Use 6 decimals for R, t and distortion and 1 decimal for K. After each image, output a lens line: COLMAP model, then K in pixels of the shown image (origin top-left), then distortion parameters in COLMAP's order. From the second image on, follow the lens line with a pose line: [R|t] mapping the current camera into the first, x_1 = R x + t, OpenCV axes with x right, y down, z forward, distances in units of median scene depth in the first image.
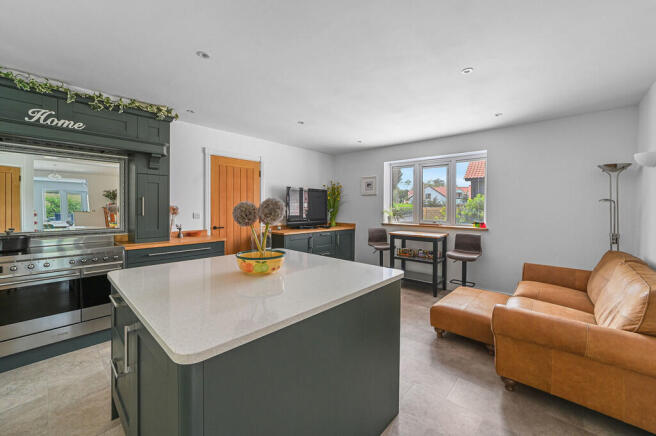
lens RADIAL K [[259.9, 0, 328.0], [0, 259.9, 218.0], [0, 0, 1]] dist [0.000263, 0.000161]
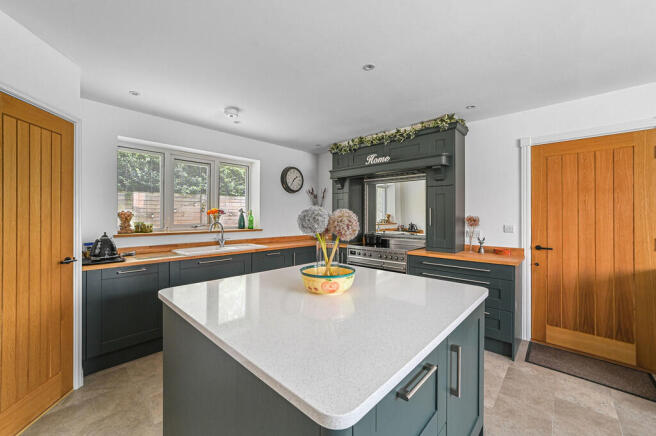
lens RADIAL K [[259.9, 0, 328.0], [0, 259.9, 218.0], [0, 0, 1]] dist [0.000263, 0.000161]
pose [[-0.001626, -0.000445, -0.999999, 0.325747], [-0.050331, 0.998733, -0.000363, -0.016374], [0.998731, 0.050331, -0.001646, 0.526674]]
